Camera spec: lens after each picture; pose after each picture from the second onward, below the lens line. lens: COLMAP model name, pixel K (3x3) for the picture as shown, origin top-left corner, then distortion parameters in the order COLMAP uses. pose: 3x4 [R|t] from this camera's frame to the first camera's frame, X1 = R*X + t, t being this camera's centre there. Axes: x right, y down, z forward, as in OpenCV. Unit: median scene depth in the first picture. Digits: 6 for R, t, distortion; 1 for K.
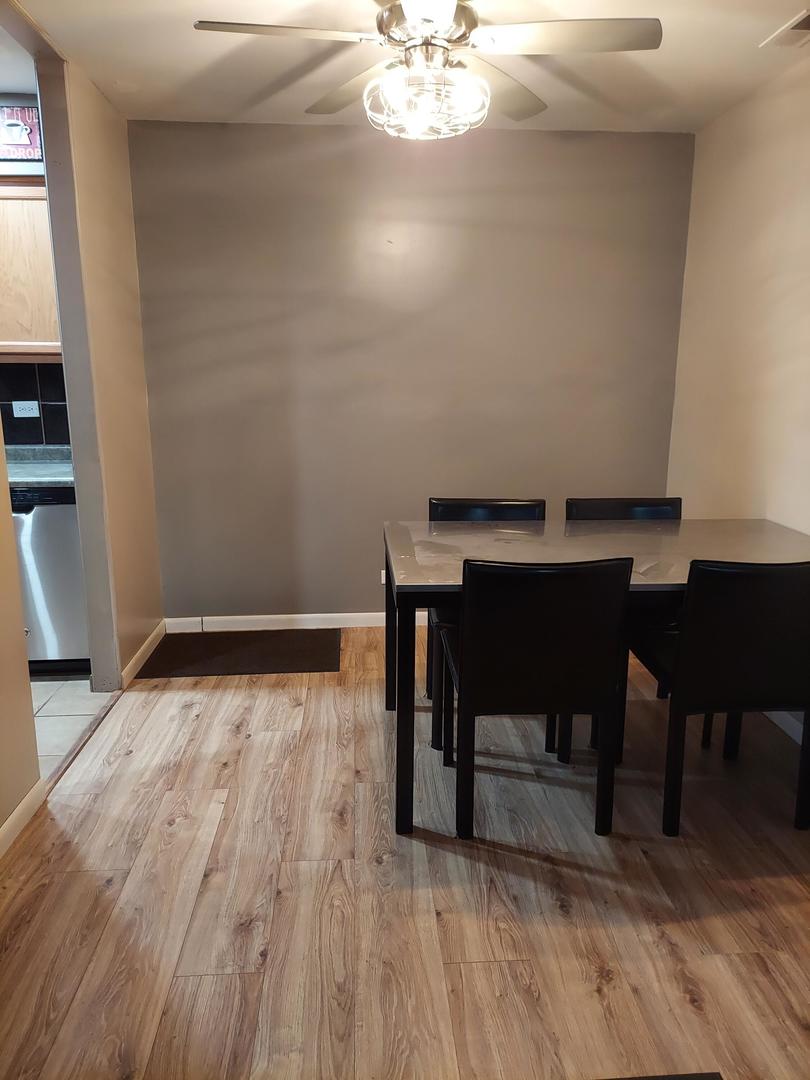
lens RADIAL K [[772.5, 0, 404.6], [0, 772.5, 537.8], [0, 0, 1]] dist [0.056006, -0.001850]
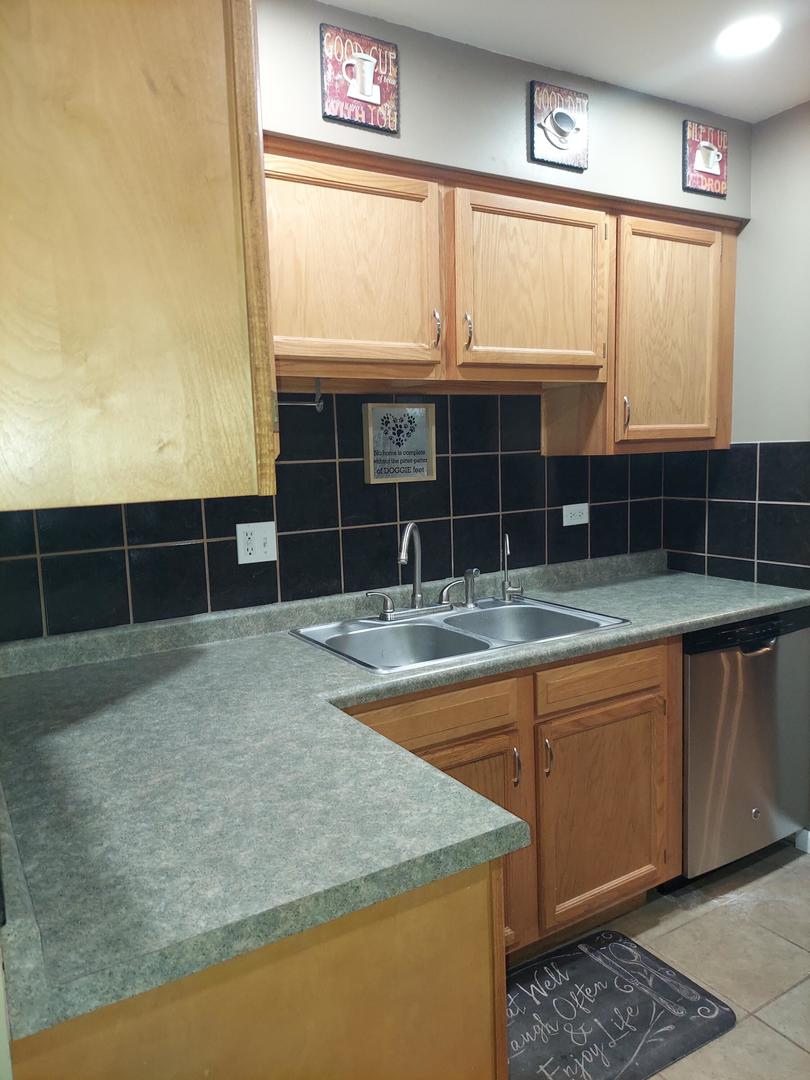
lens RADIAL K [[772.5, 0, 404.7], [0, 772.5, 550.2], [0, 0, 1]] dist [0.056006, -0.001850]
pose [[0.882957, -0.088696, 0.460999, -1.078684], [0.128864, 0.990061, -0.056328, -0.122281], [-0.451421, 0.109141, 0.885611, 0.470951]]
